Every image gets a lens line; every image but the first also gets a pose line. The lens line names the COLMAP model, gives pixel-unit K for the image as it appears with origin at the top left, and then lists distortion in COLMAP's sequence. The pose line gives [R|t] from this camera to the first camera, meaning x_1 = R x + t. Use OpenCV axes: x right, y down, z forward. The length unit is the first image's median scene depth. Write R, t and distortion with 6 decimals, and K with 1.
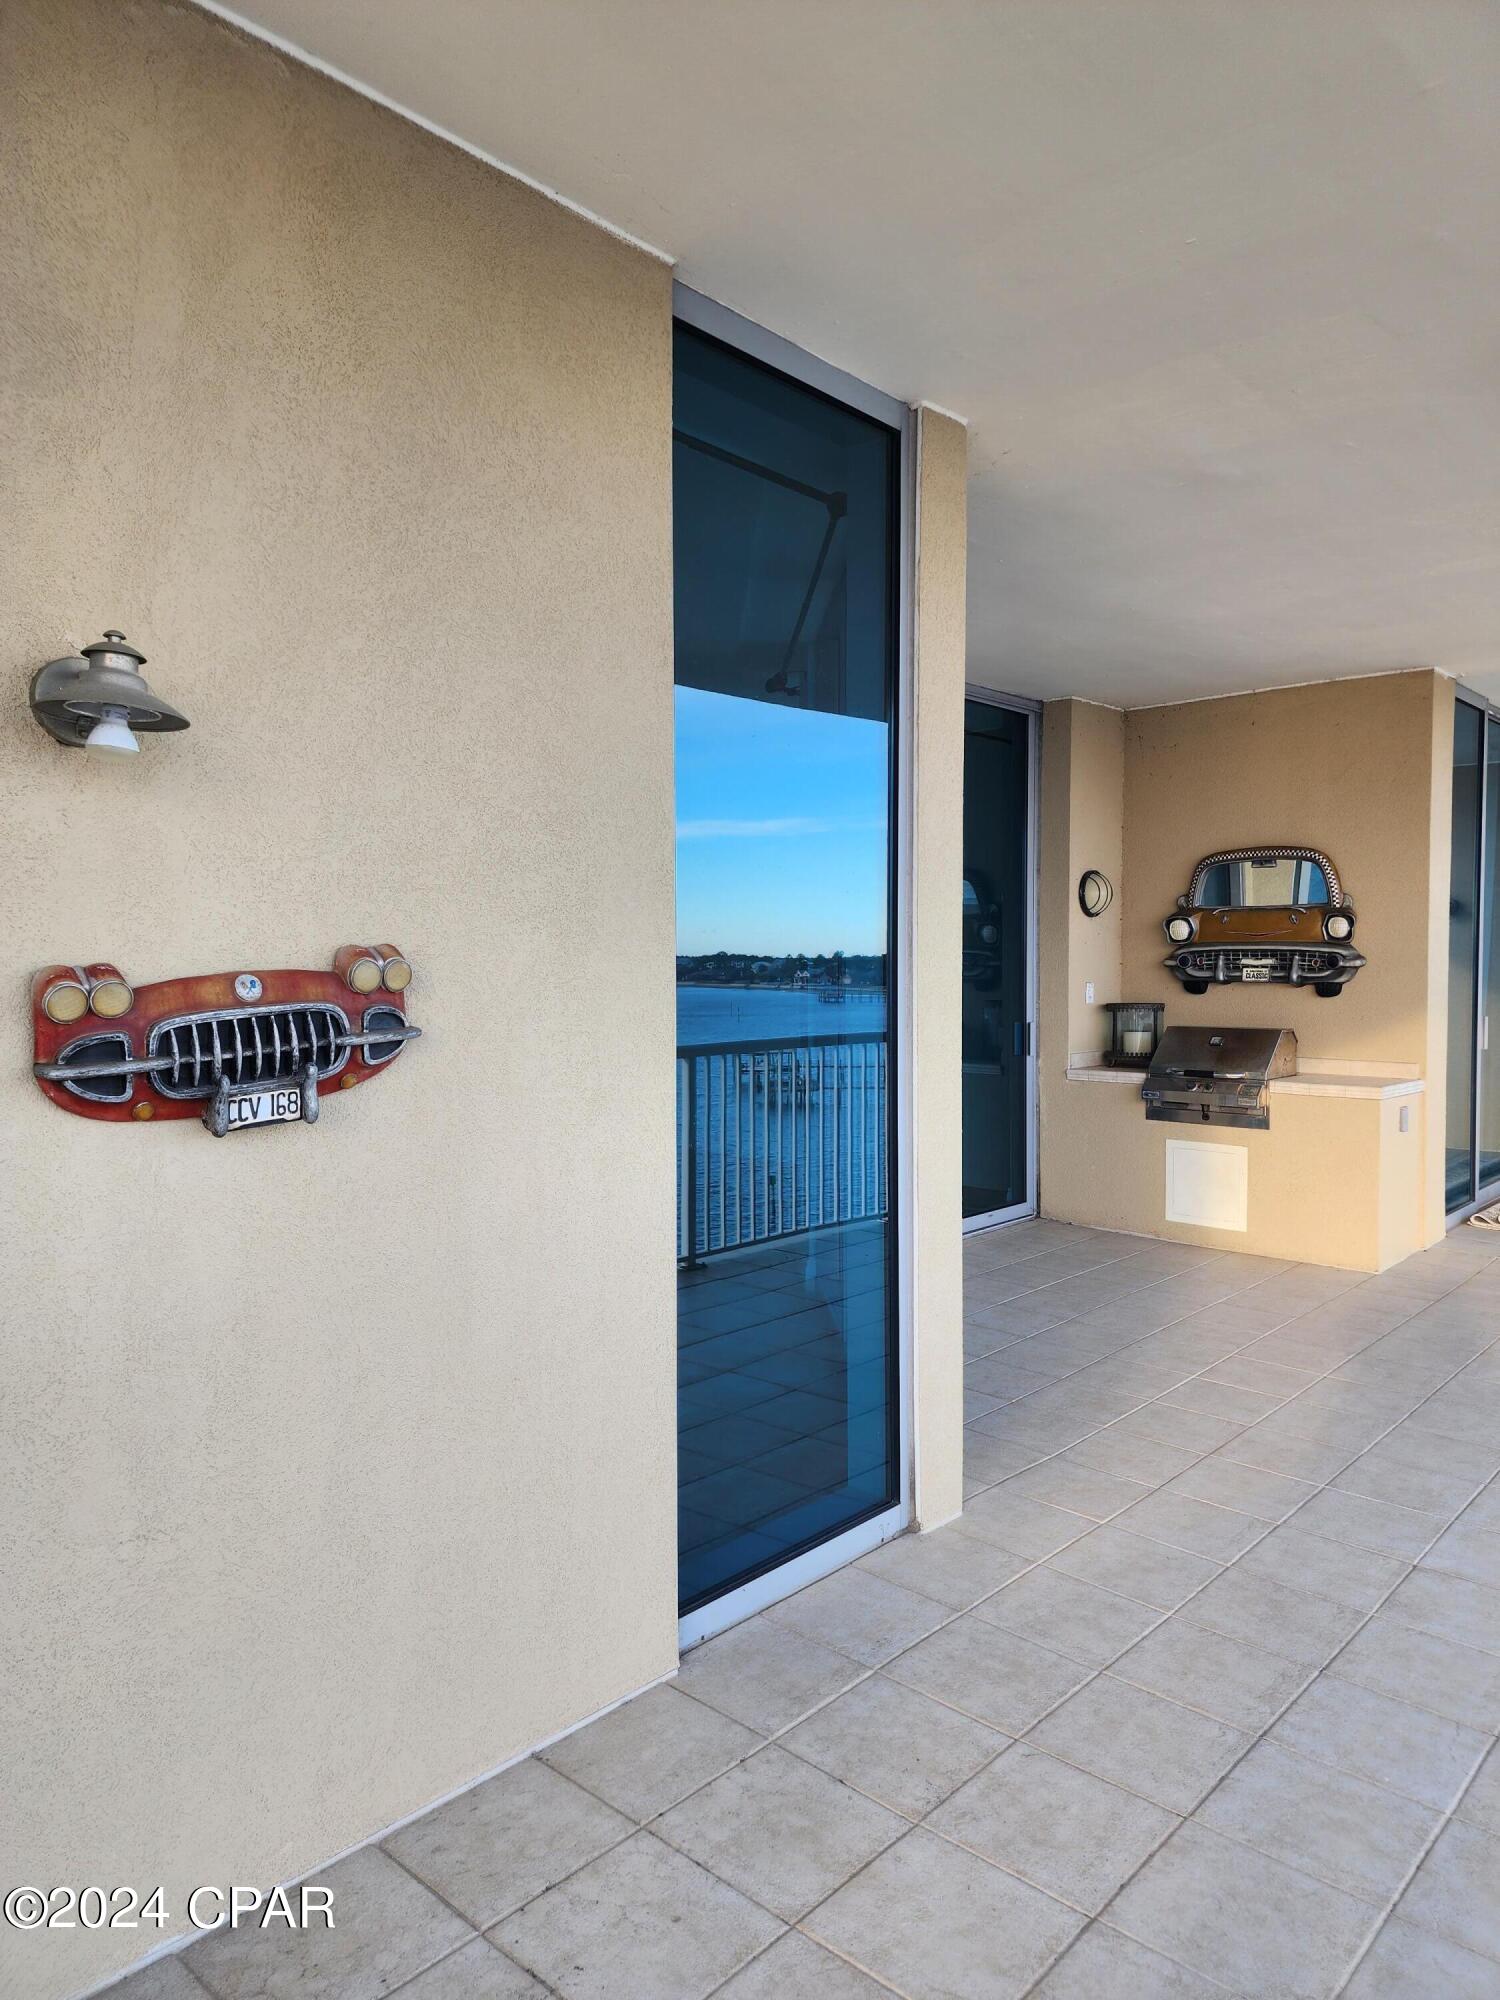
lens RADIAL K [[1326.3, 0, 746.6], [0, 1326.3, 993.0], [0, 0, 1]] dist [0.069887, -0.052391]
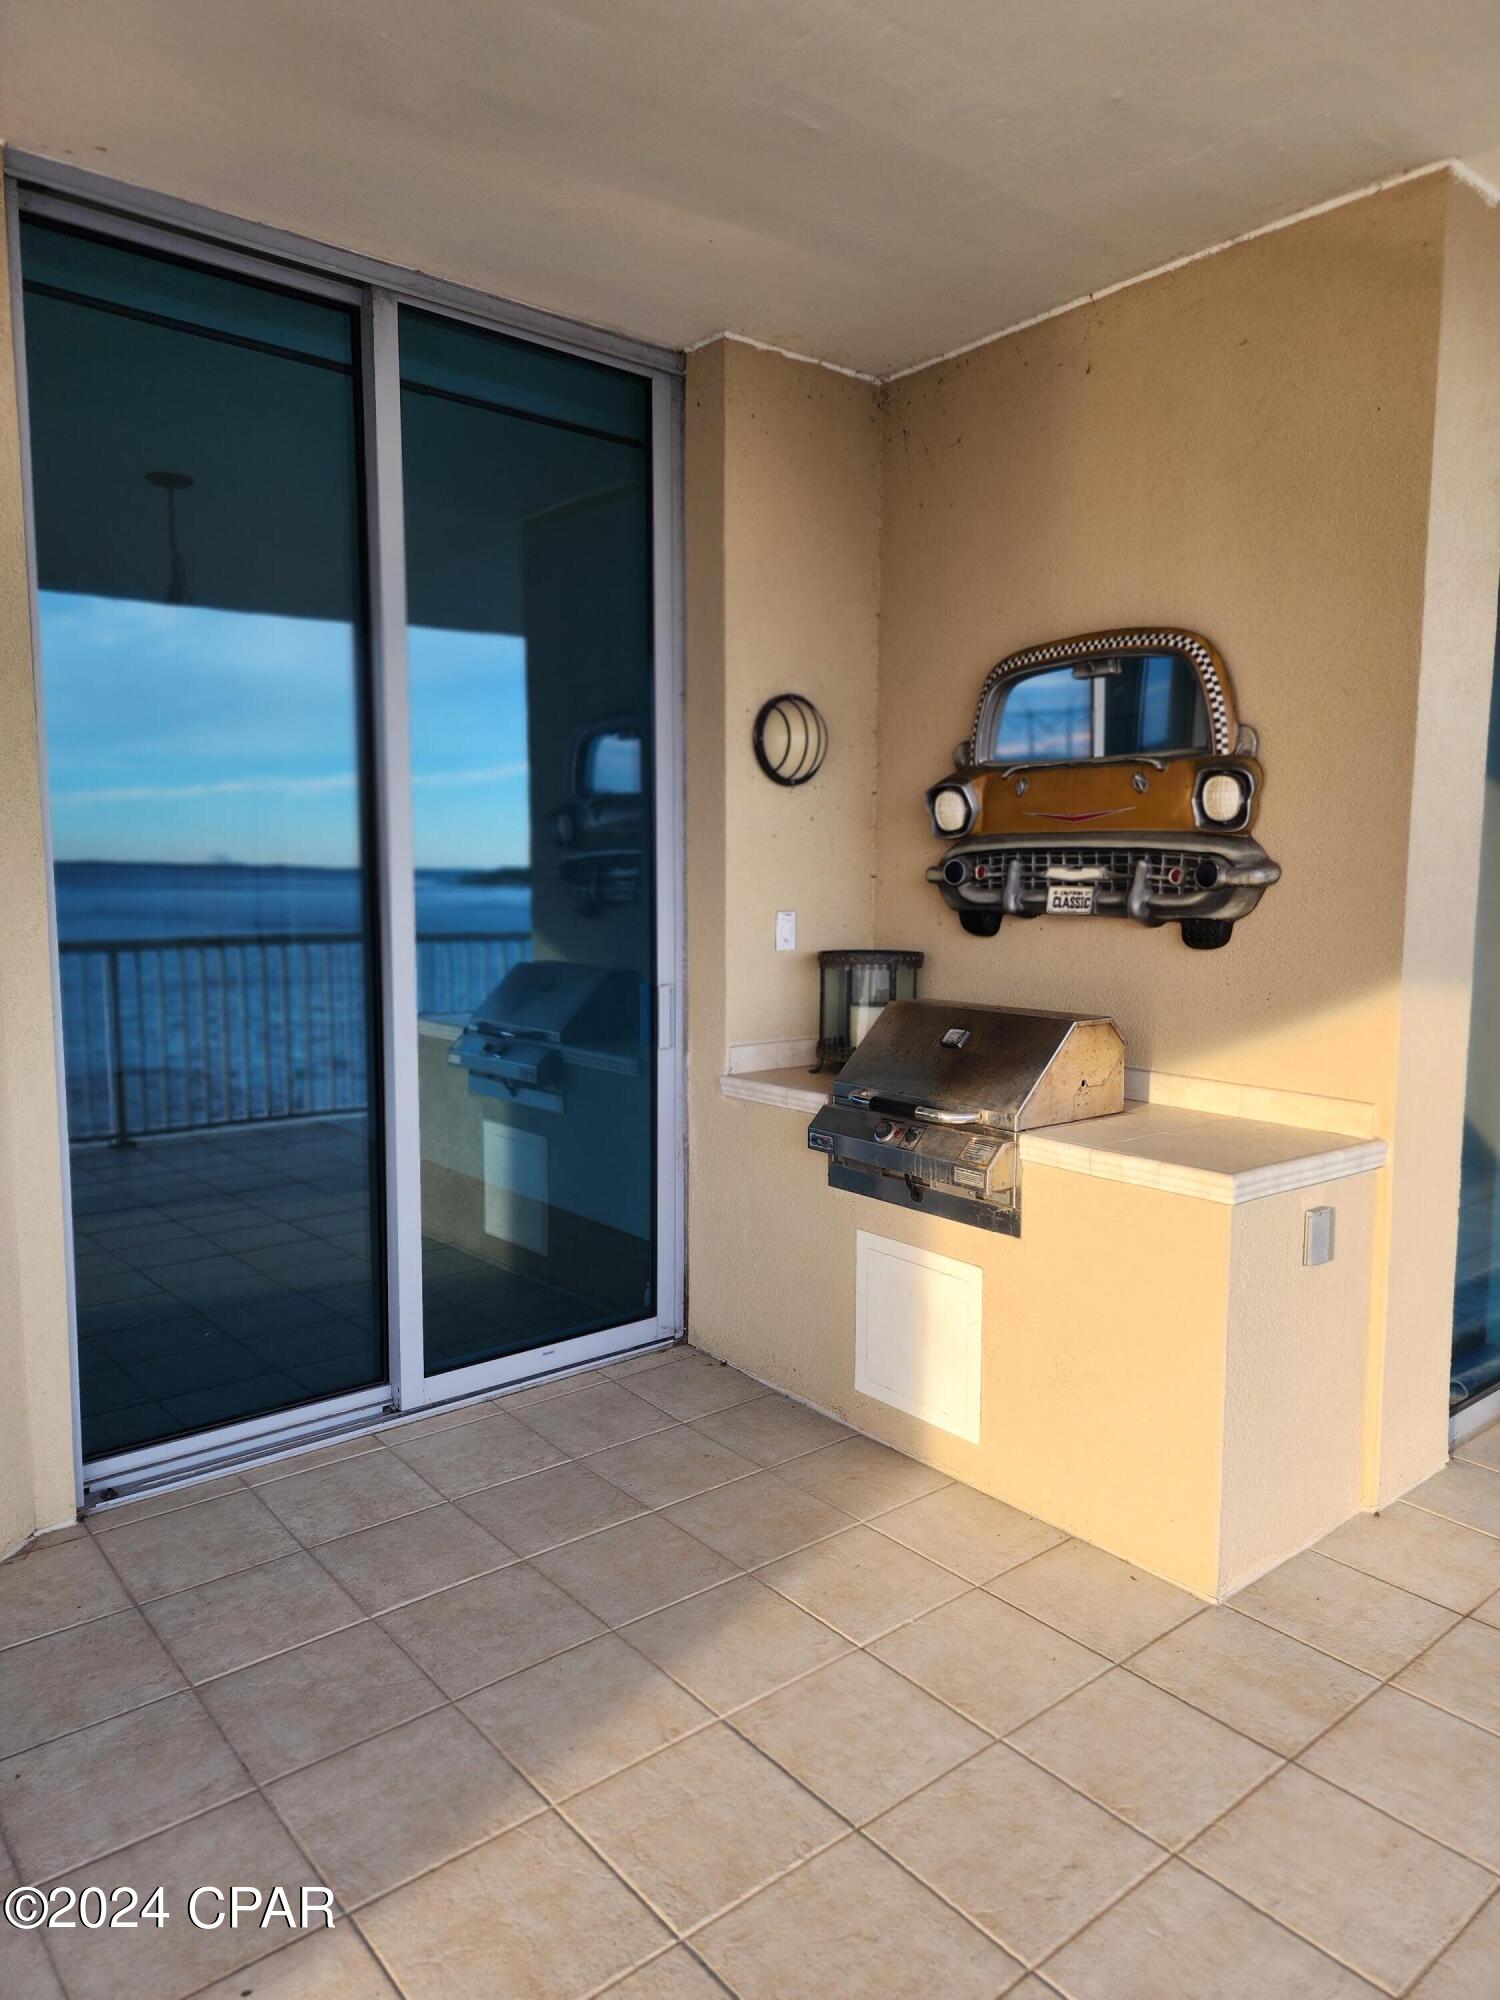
lens RADIAL K [[1326.3, 0, 750.4], [0, 1326.3, 996.3], [0, 0, 1]] dist [0.069887, -0.052391]
pose [[0.990497, 0.024205, -0.135384, 0.329972], [-0.015729, 0.997869, 0.063330, -0.007445], [0.136628, -0.060599, 0.988767, 0.497838]]
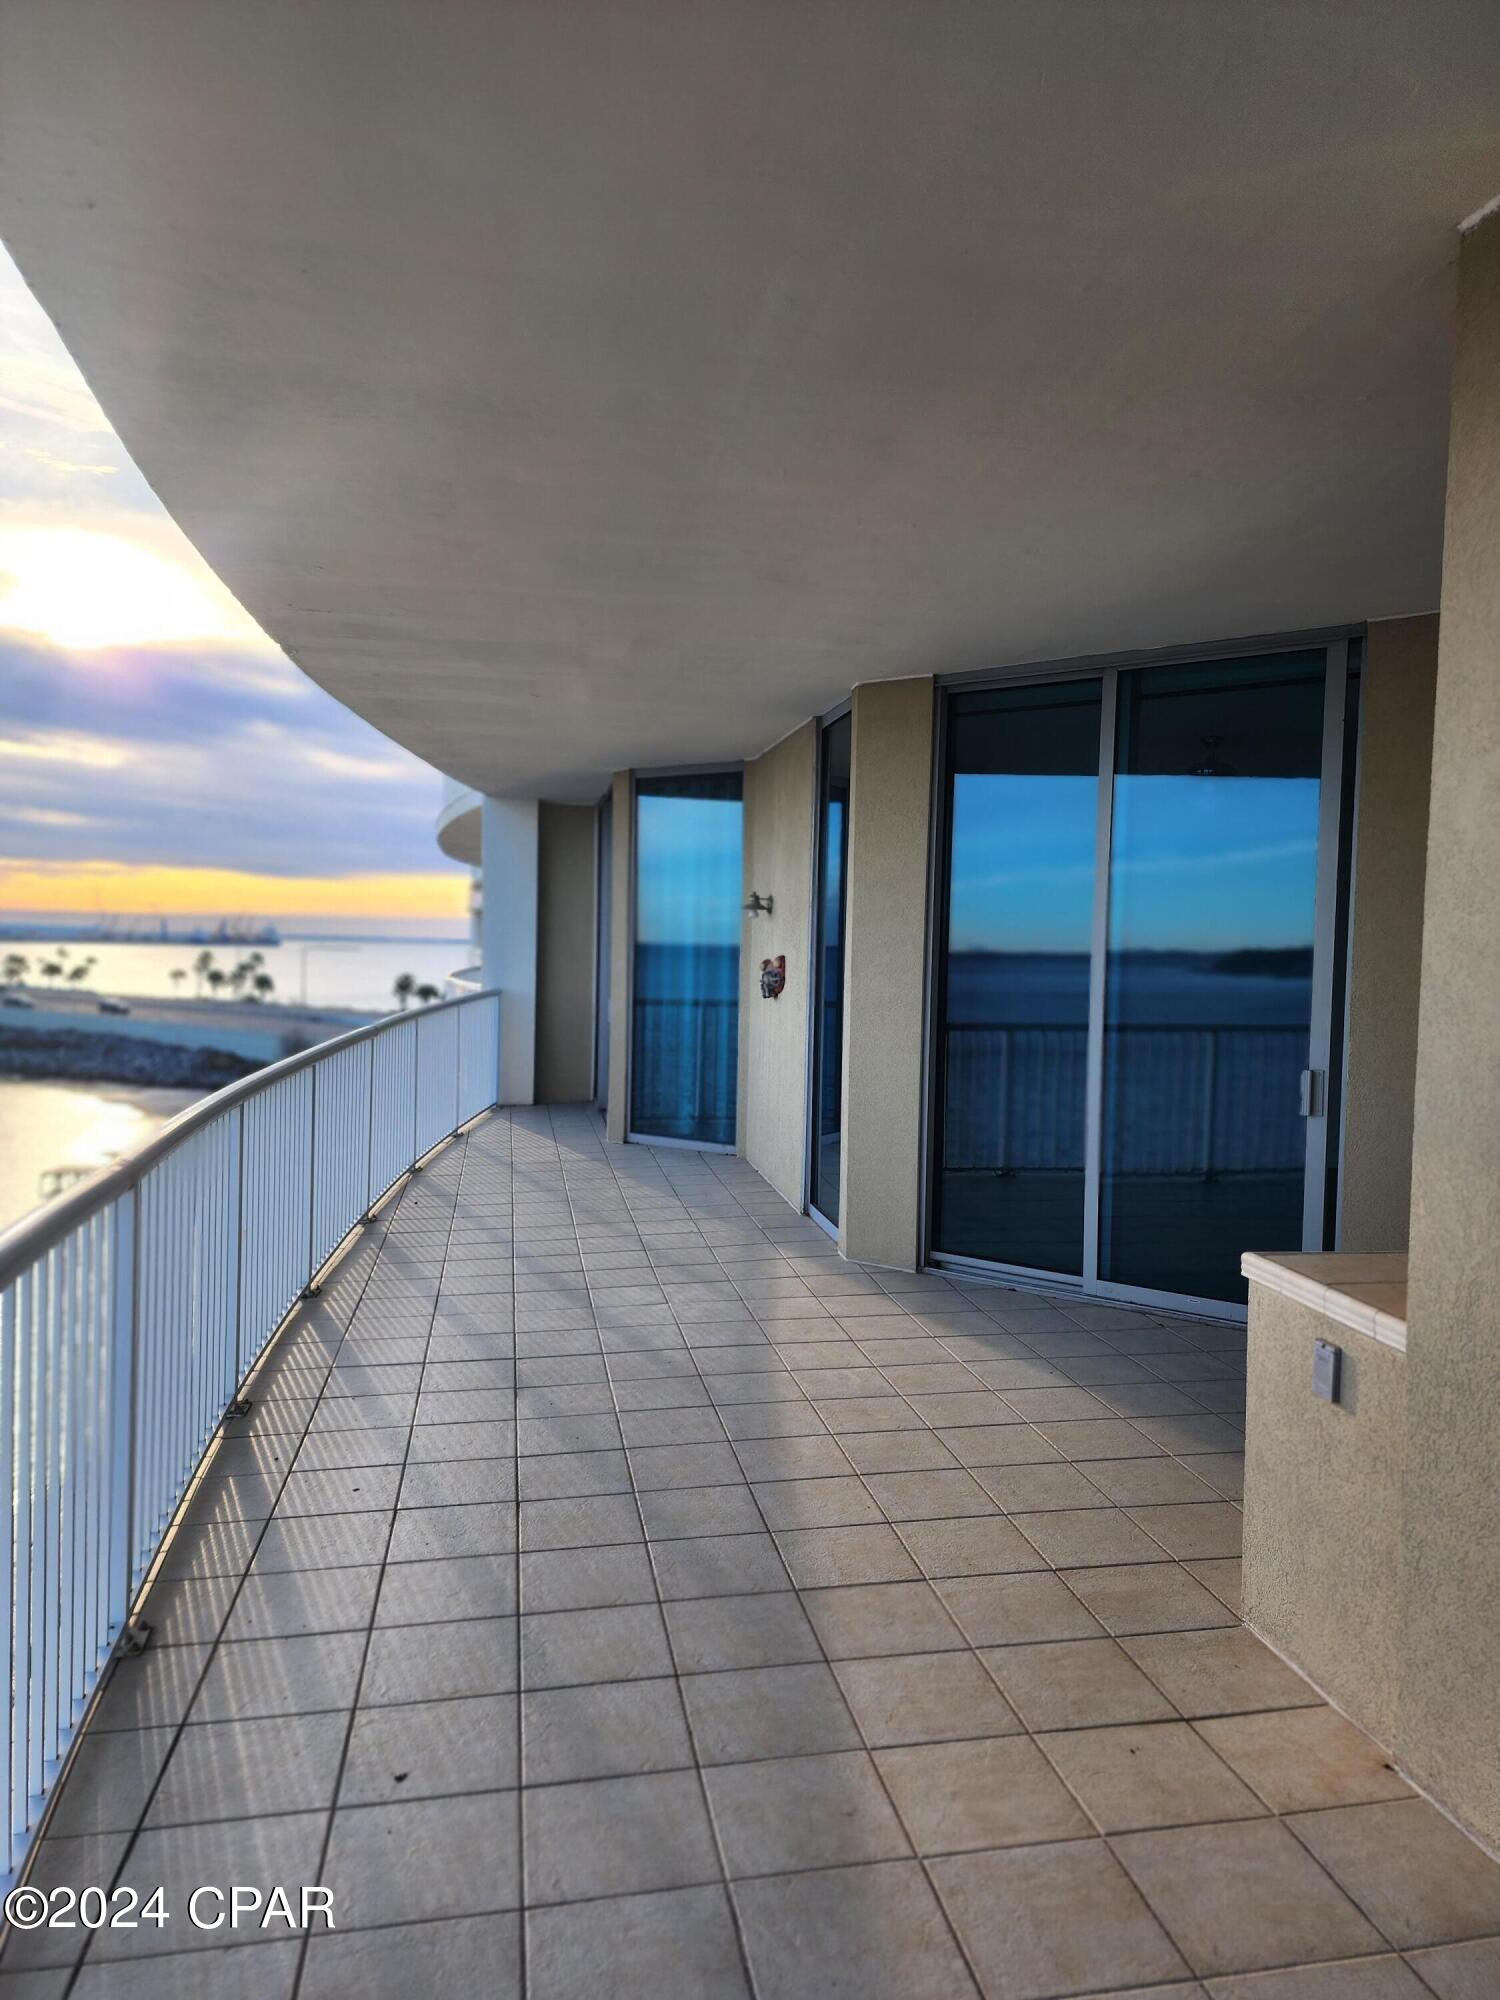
lens RADIAL K [[1326.3, 0, 752.8], [0, 1326.3, 999.8], [0, 0, 1]] dist [0.069887, -0.052391]
pose [[-0.600545, 0.026302, -0.799158, 1.100134], [-0.040908, 0.997139, 0.063559, -0.038435], [0.798544, 0.070862, -0.597751, 1.256529]]
